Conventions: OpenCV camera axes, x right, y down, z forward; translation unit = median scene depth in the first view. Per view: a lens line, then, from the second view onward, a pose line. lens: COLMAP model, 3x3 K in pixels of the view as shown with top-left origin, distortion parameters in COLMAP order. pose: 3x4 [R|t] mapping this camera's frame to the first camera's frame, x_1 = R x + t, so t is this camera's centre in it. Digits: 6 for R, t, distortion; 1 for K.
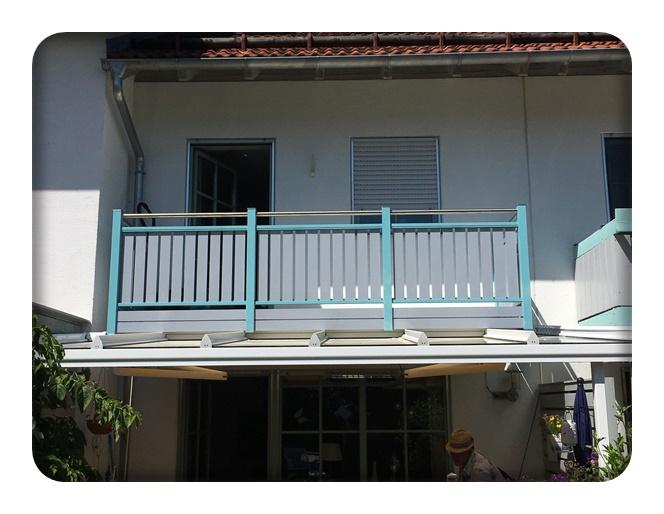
lens RADIAL K [[760.7, 0, 334.2], [0, 760.7, 256.5], [0, 0, 1]] dist [0.023235, 0.000000]
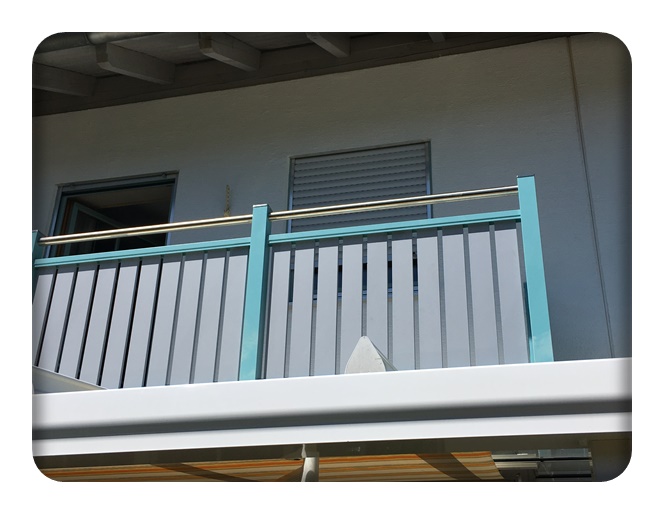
lens RADIAL K [[760.7, 0, 331.5], [0, 760.7, 260.6], [0, 0, 1]] dist [0.023235, 0.000000]
pose [[0.972730, -0.078285, -0.218330, 0.224774], [0.022808, 0.969041, -0.245843, 0.099756], [0.230817, 0.234159, 0.944401, 0.519725]]
